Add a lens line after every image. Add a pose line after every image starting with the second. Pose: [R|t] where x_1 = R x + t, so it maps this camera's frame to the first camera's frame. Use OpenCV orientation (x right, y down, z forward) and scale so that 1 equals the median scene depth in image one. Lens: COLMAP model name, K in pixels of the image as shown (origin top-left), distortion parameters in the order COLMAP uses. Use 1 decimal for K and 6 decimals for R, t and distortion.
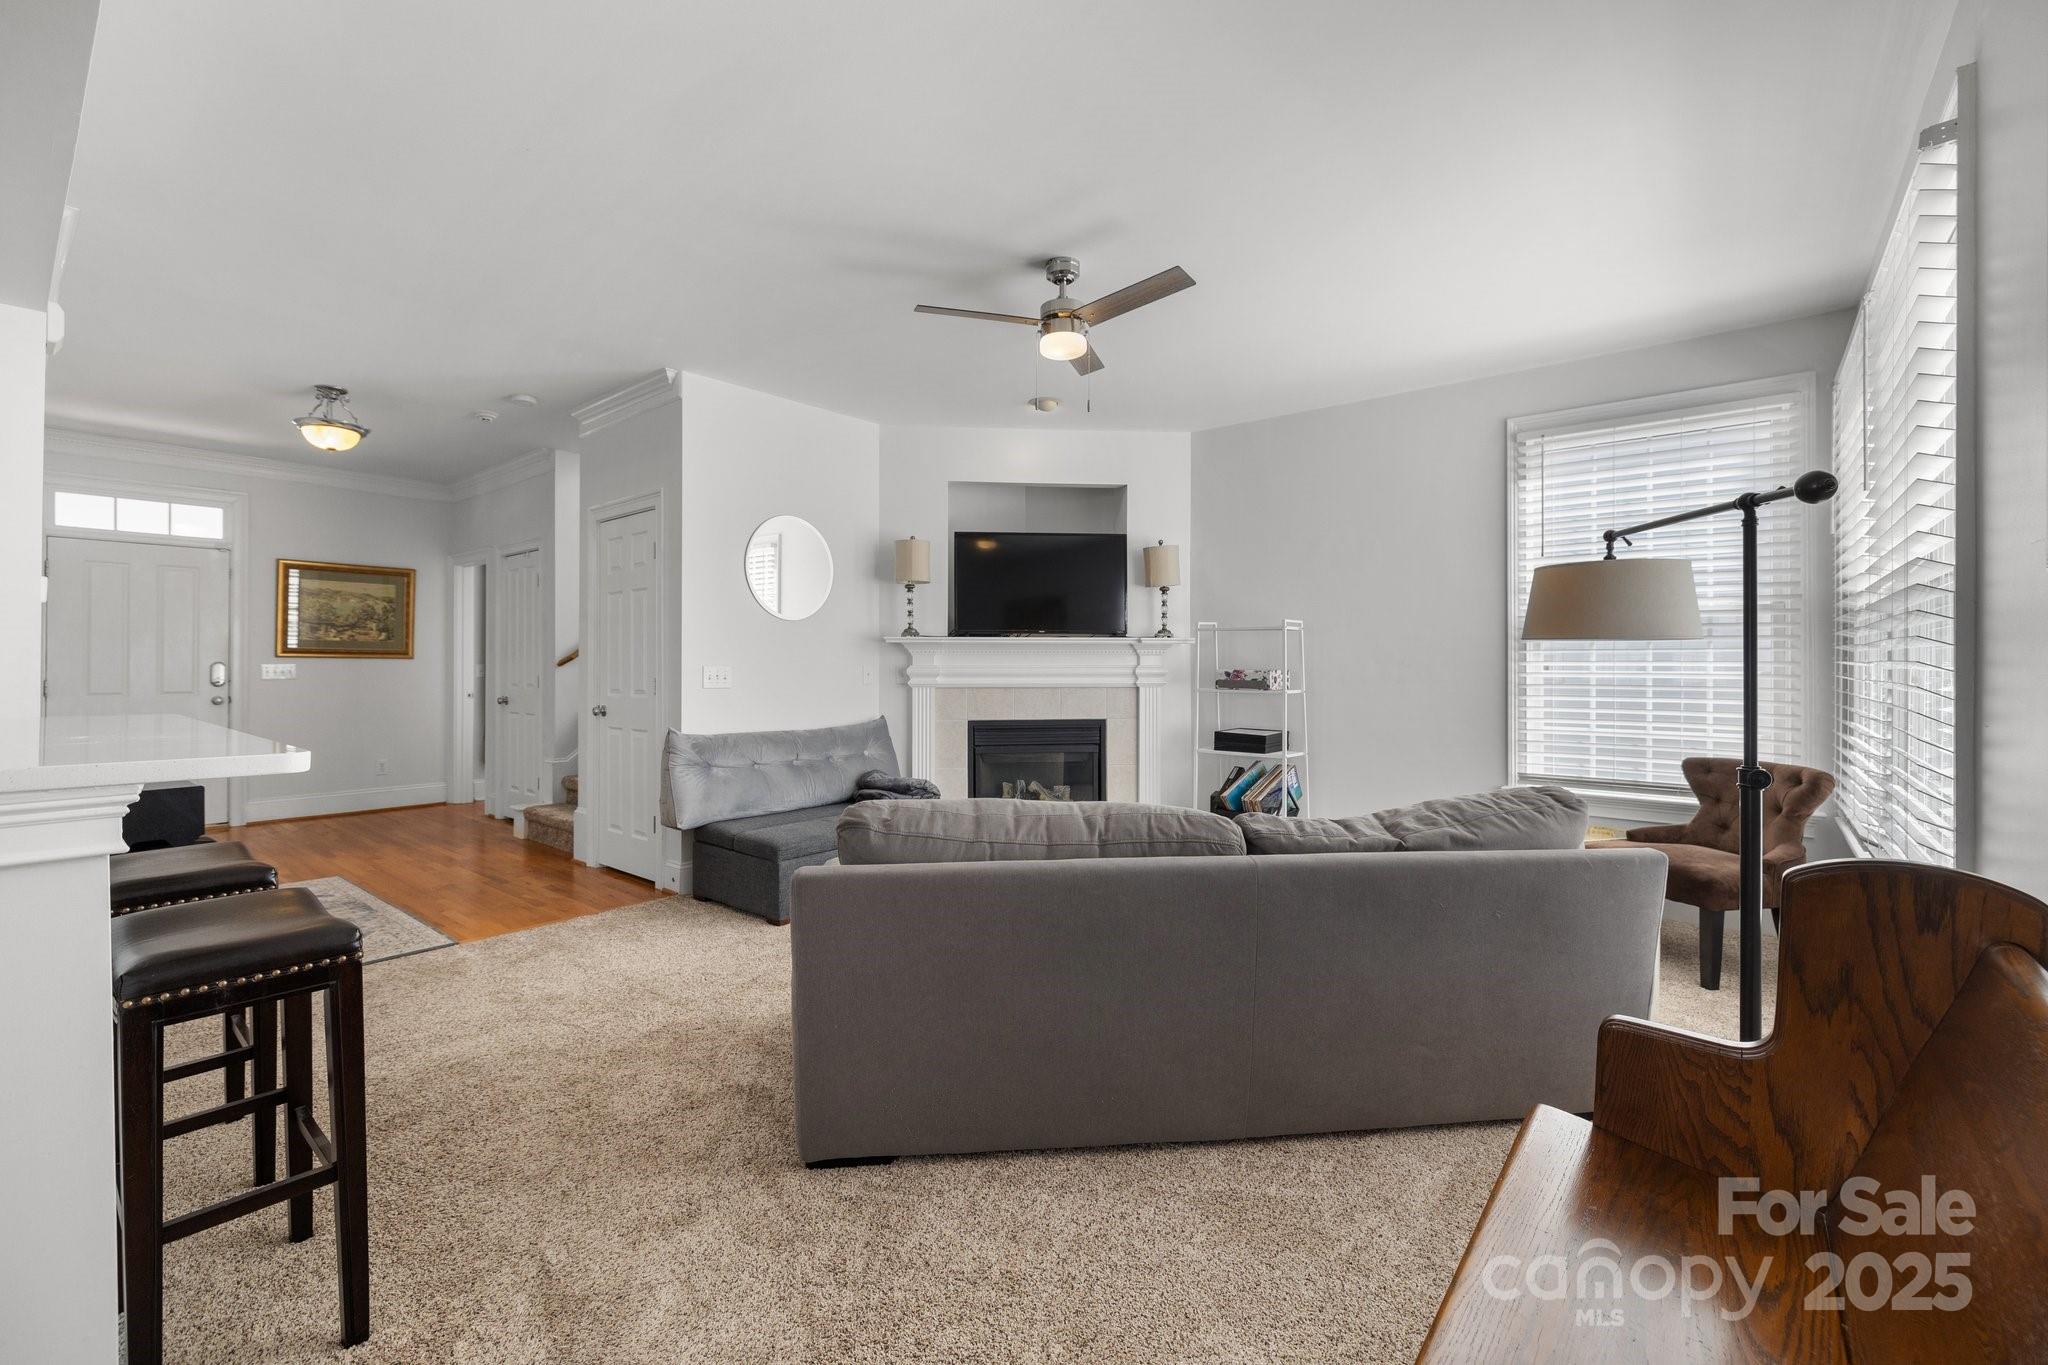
lens RADIAL K [[871.7, 0, 1015.4], [0, 871.7, 650.5], [0, 0, 1]] dist [-0.001316, 0.000891]
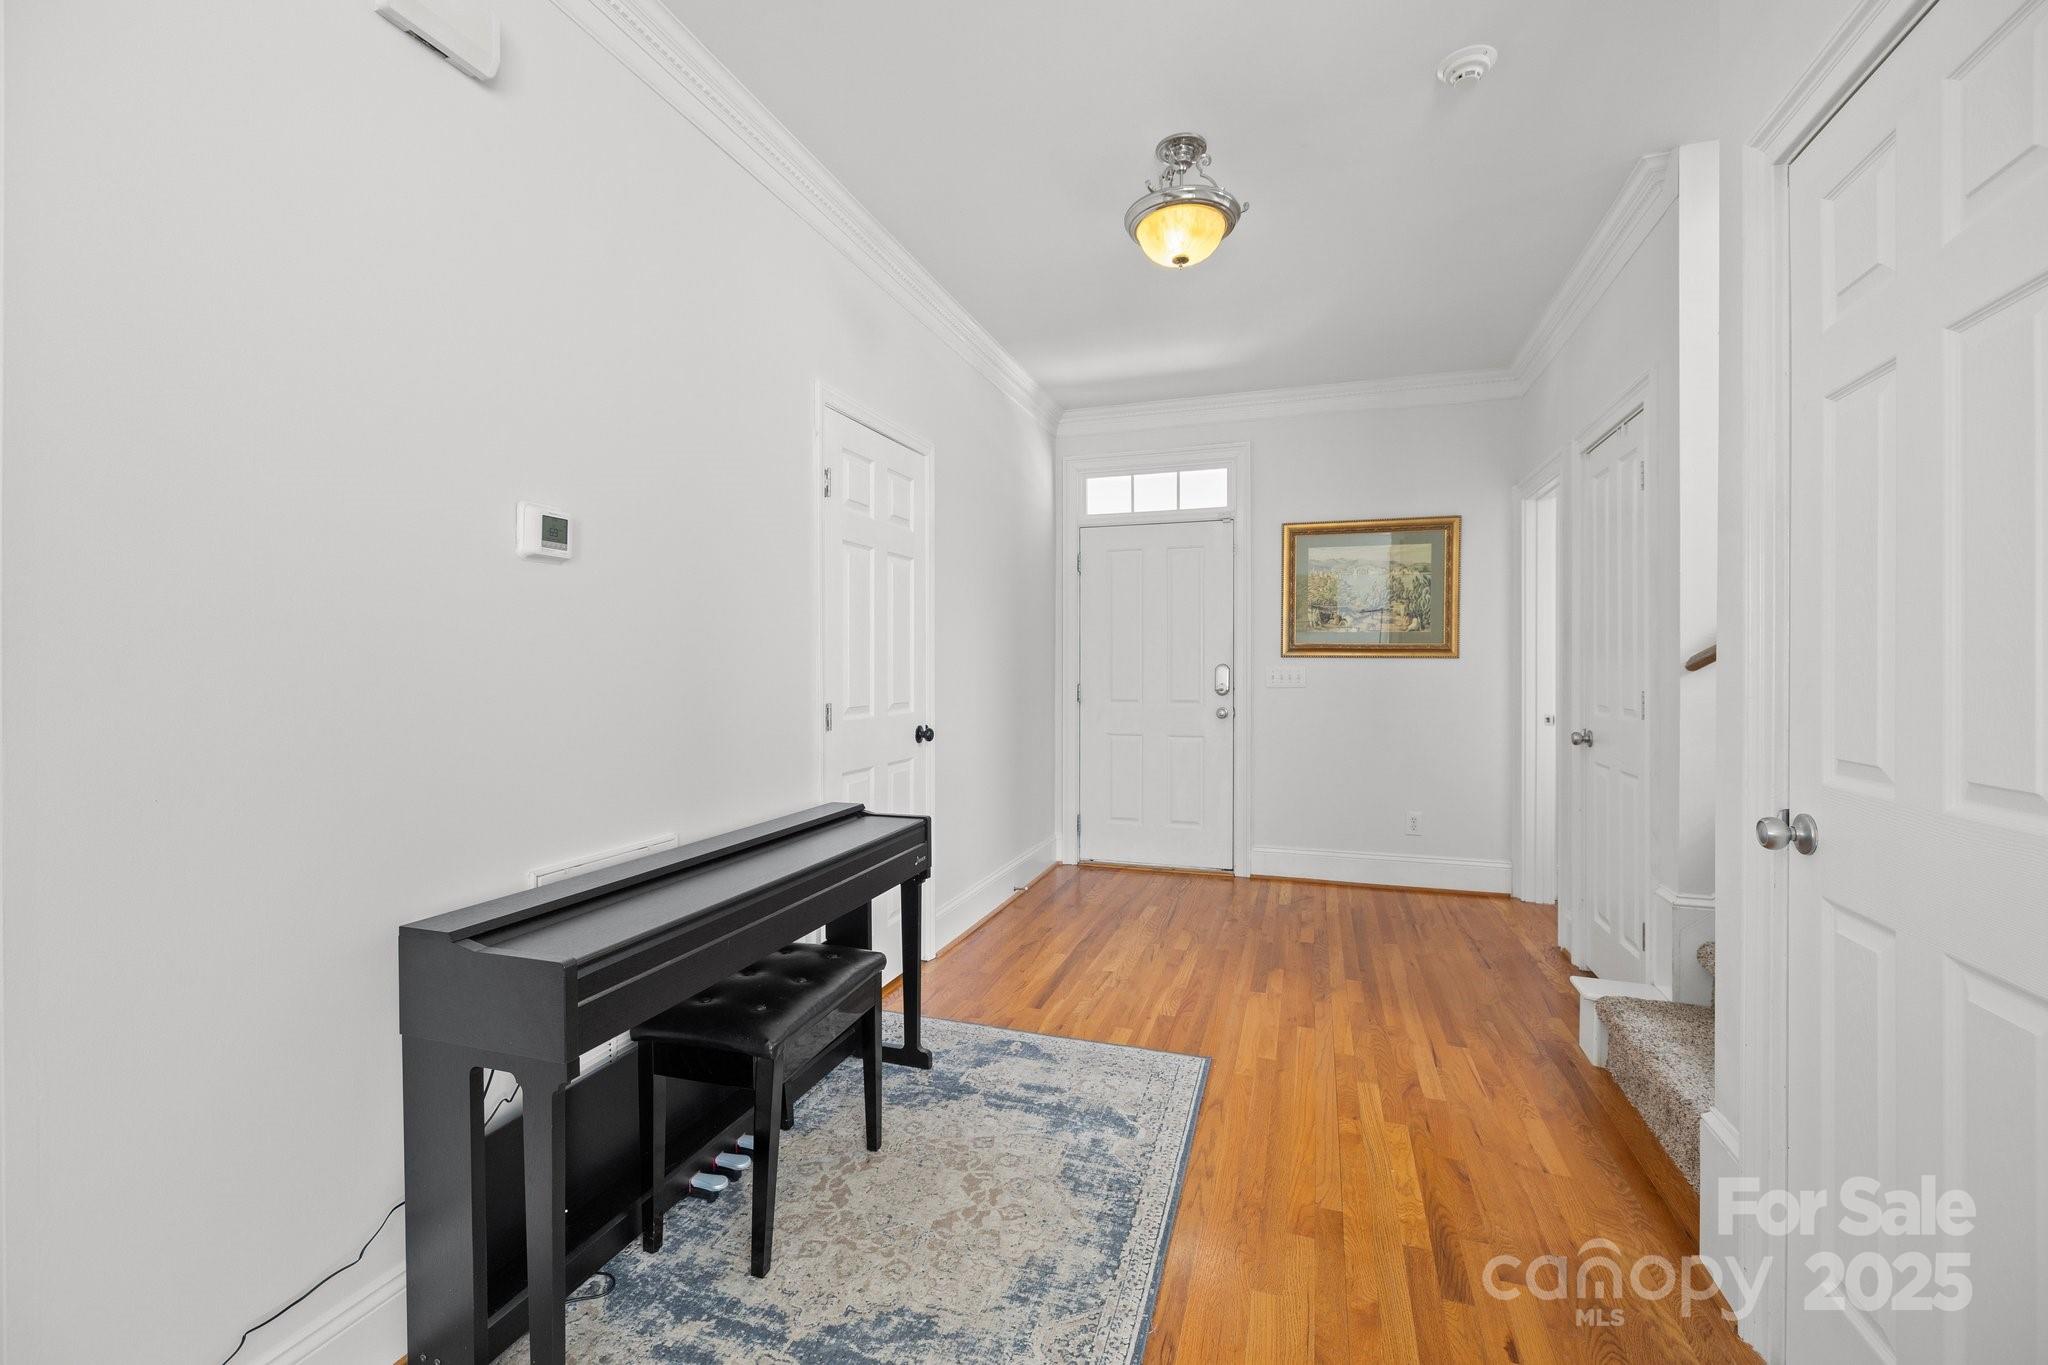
lens RADIAL K [[871.7, 0, 1010.5], [0, 871.7, 676.2], [0, 0, 1]] dist [-0.001316, 0.000891]
pose [[0.353928, 0.008653, -0.935233, -0.245631], [0.015248, 0.999771, 0.015021, 0.009278], [0.935148, -0.019577, 0.353715, 0.539218]]
